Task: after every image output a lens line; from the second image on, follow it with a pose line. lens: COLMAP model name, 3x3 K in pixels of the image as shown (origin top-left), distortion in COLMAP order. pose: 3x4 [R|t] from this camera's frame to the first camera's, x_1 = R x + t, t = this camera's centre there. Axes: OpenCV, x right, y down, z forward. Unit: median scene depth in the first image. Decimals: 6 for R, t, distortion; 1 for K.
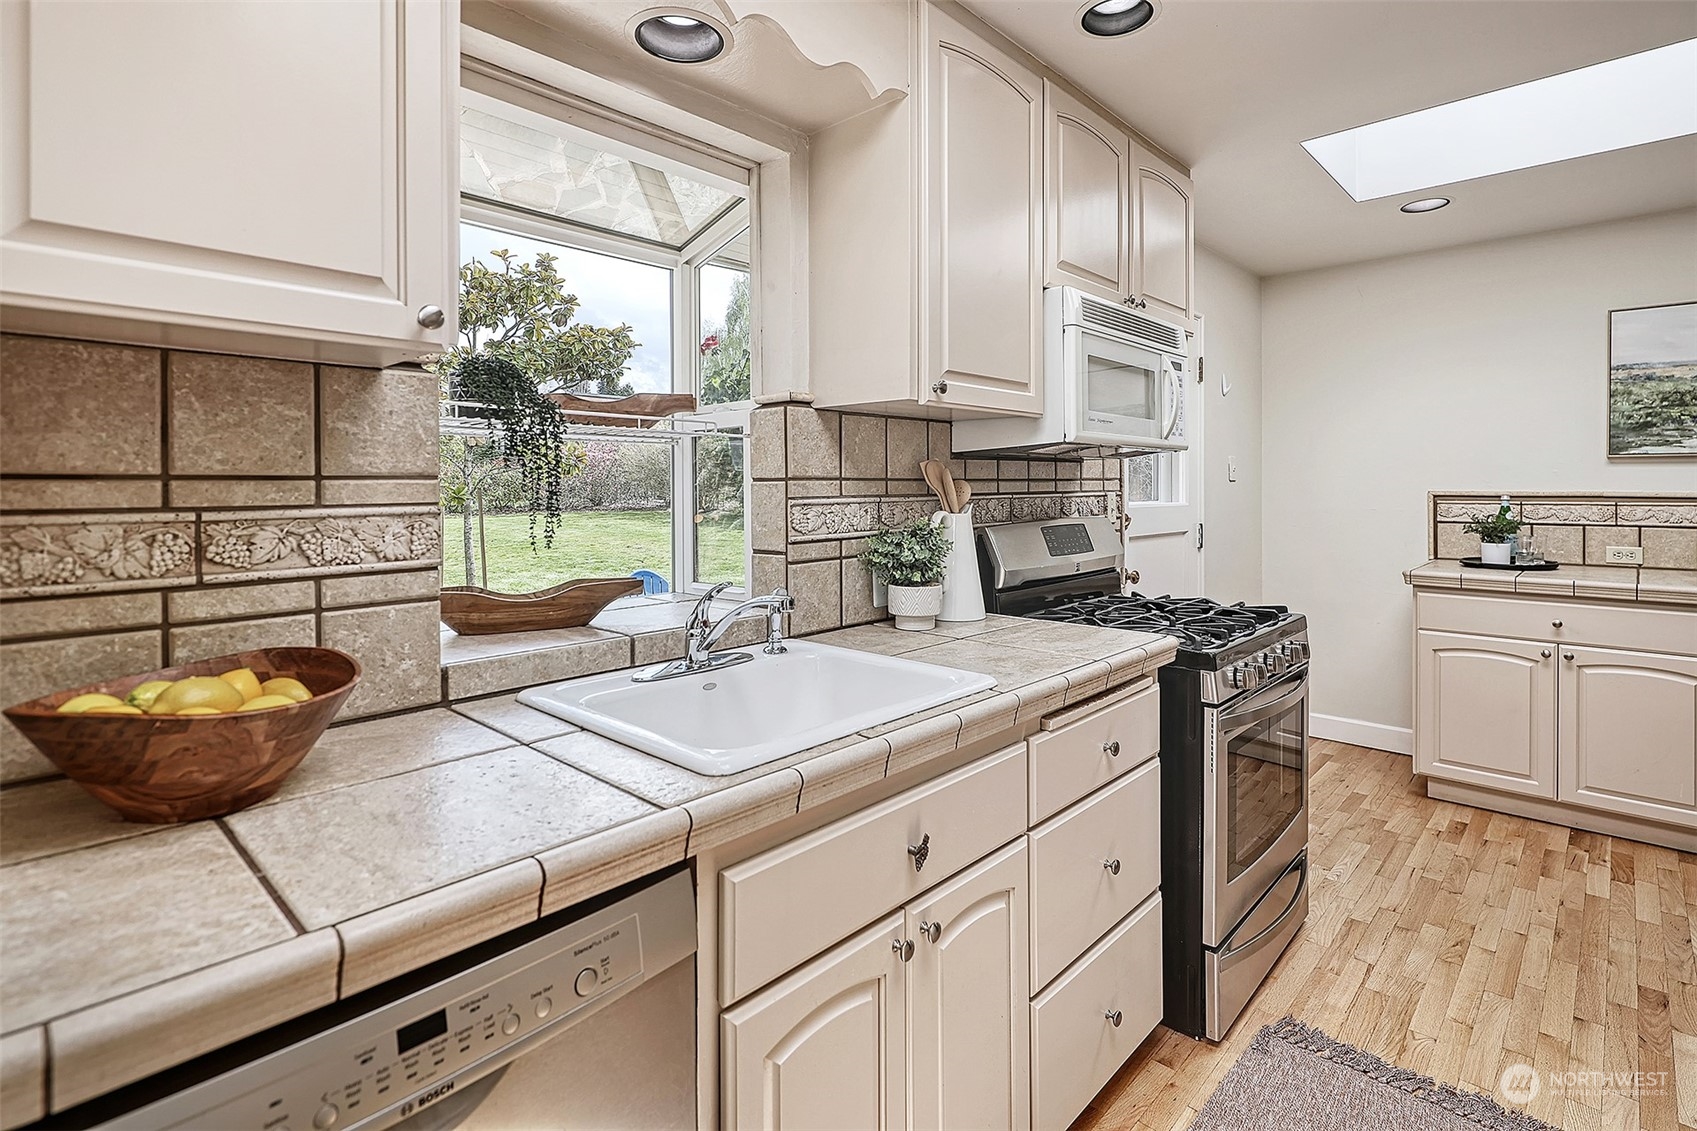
lens RADIAL K [[826.8, 0, 837.2], [0, 826.8, 483.7], [0, 0, 1]] dist [0.011278, -0.003778]
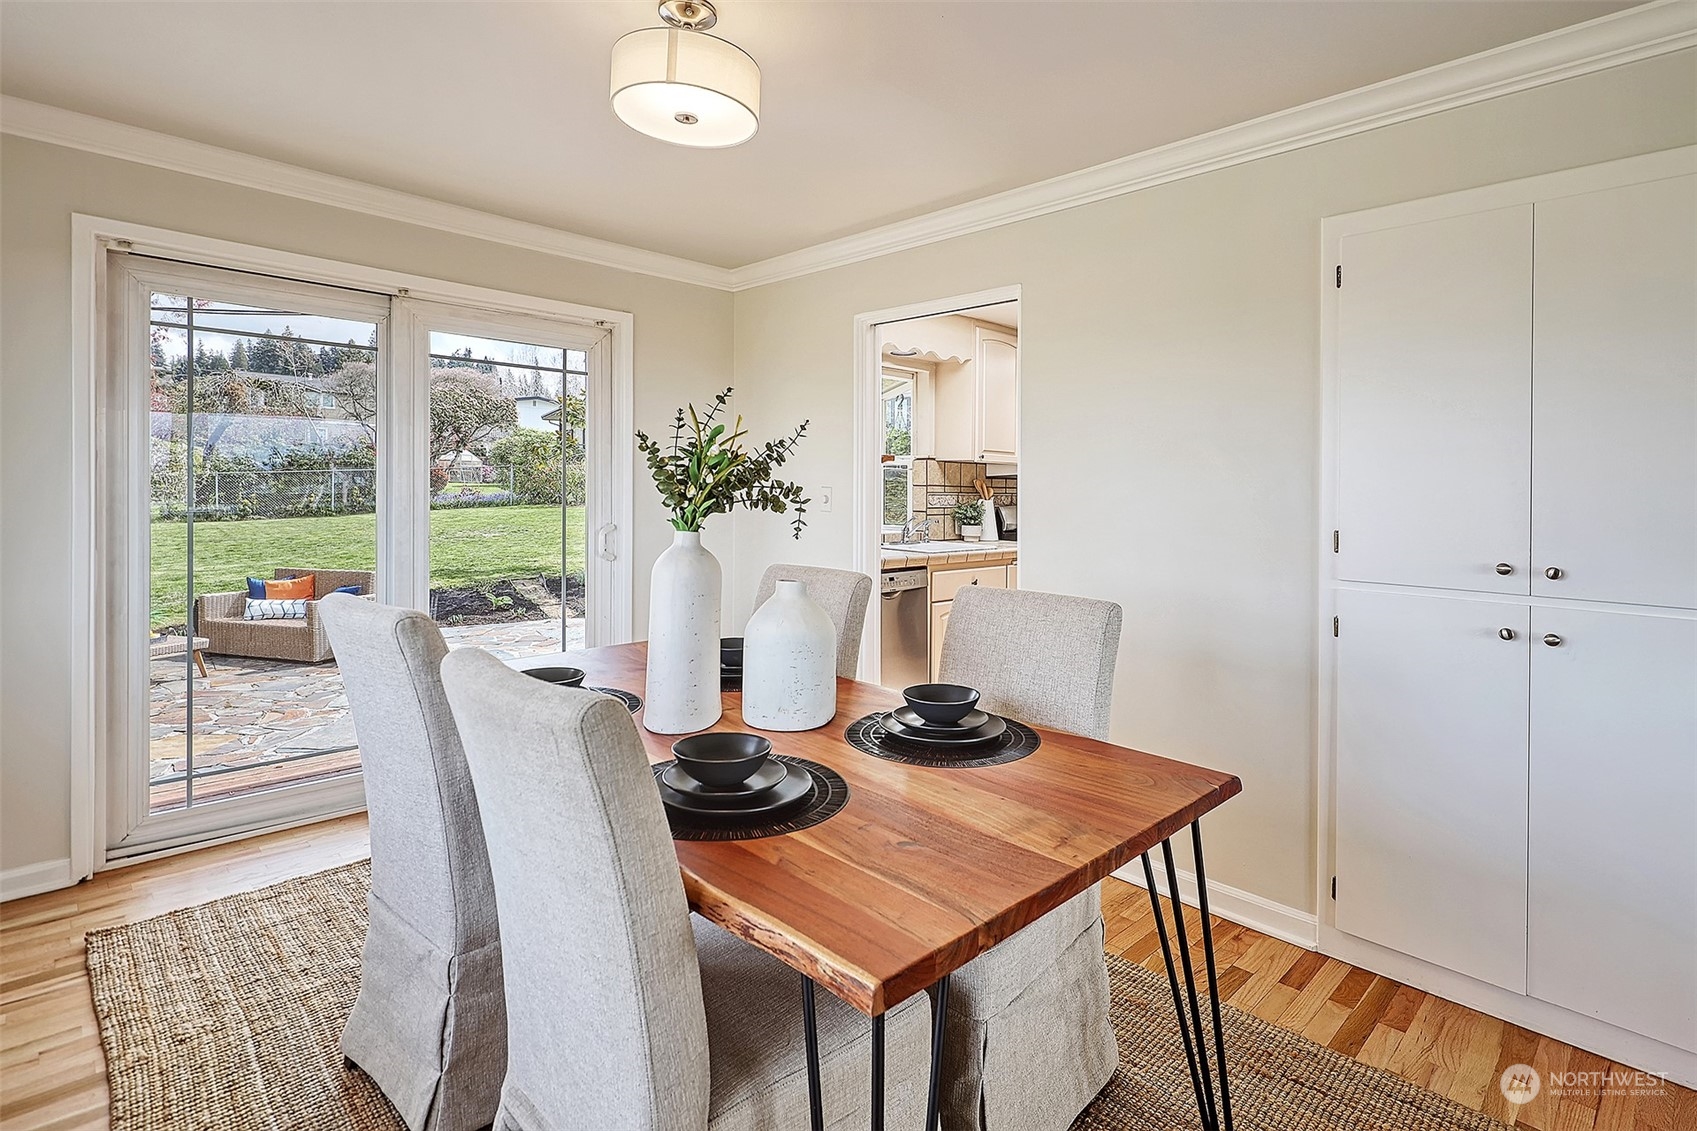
lens RADIAL K [[826.8, 0, 840.3], [0, 826.8, 484.5], [0, 0, 1]] dist [0.011278, -0.003778]
pose [[0.999019, 0.012568, -0.042473, -0.221409], [-0.012994, 0.999868, -0.009760, 0.020081], [0.042344, 0.010303, 0.999050, -1.721291]]
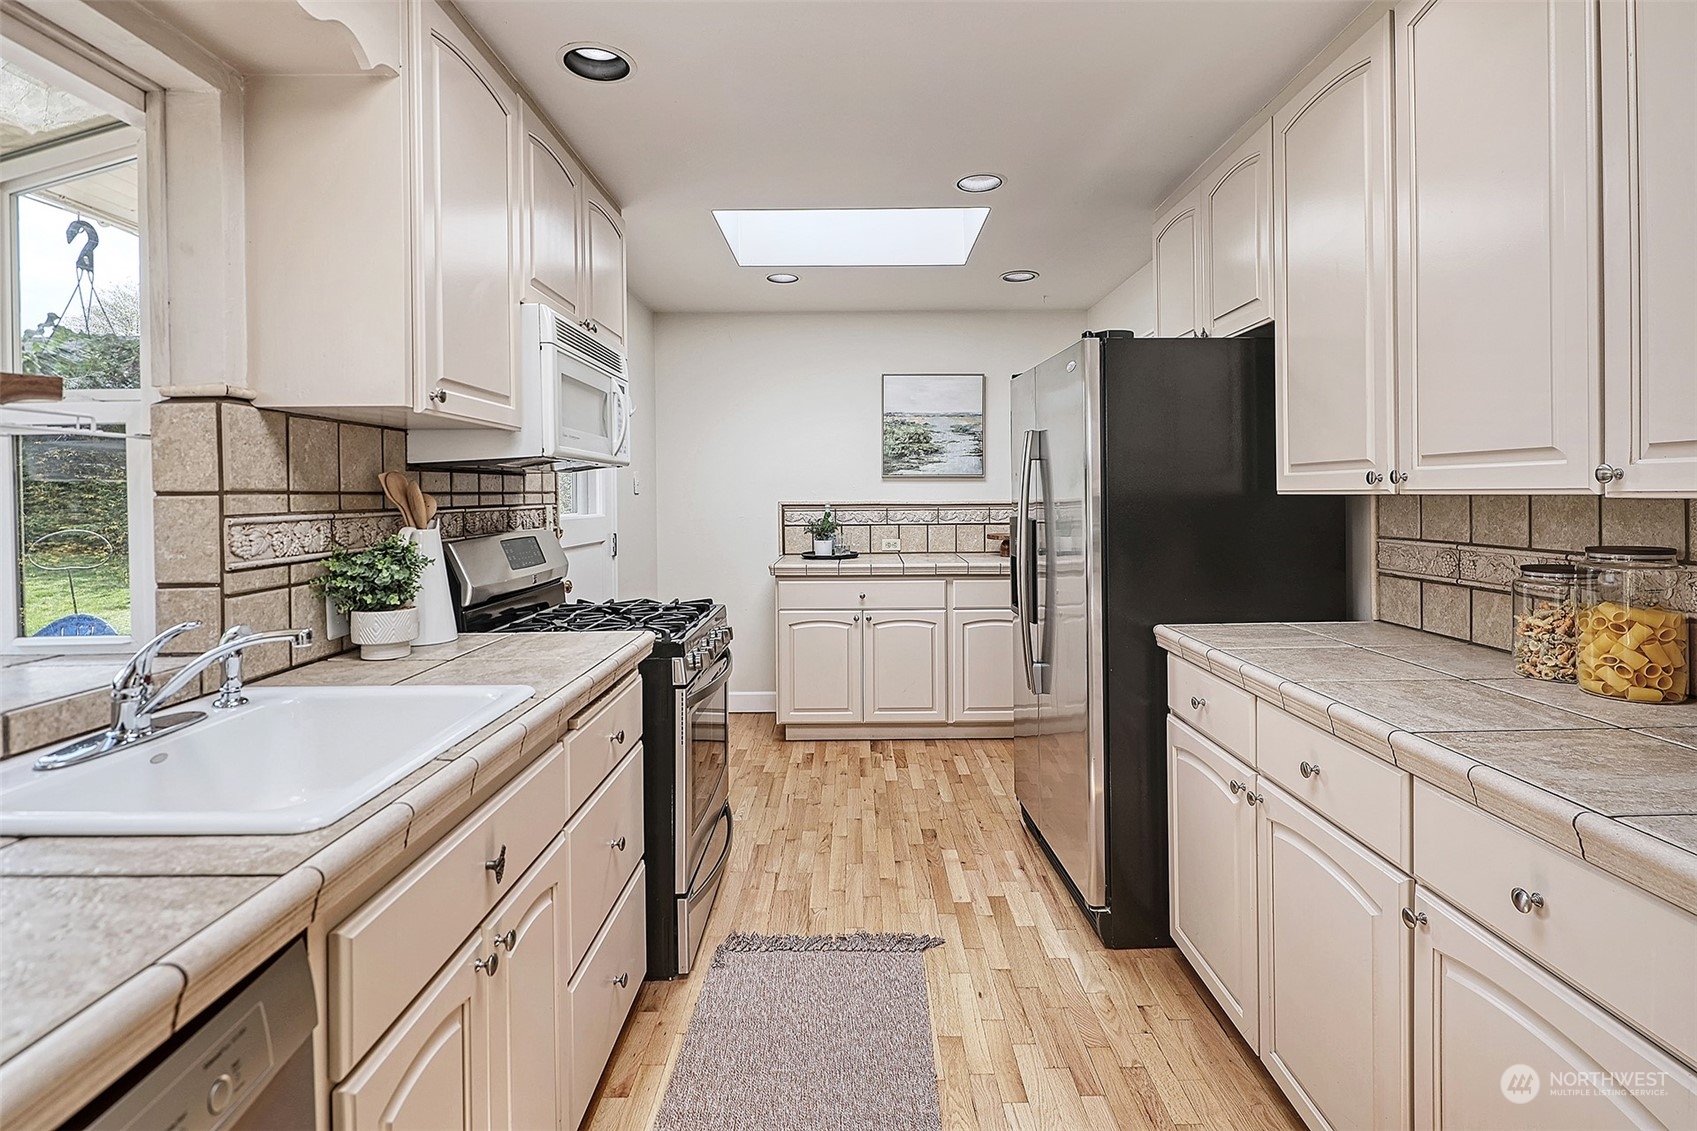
lens RADIAL K [[826.8, 0, 861.7], [0, 826.8, 491.1], [0, 0, 1]] dist [0.011278, -0.003778]
pose [[0.729532, 0.000615, 0.683946, -0.146608], [0.003764, 0.999981, -0.004914, -0.000573], [-0.683936, 0.006159, 0.729516, -0.020490]]
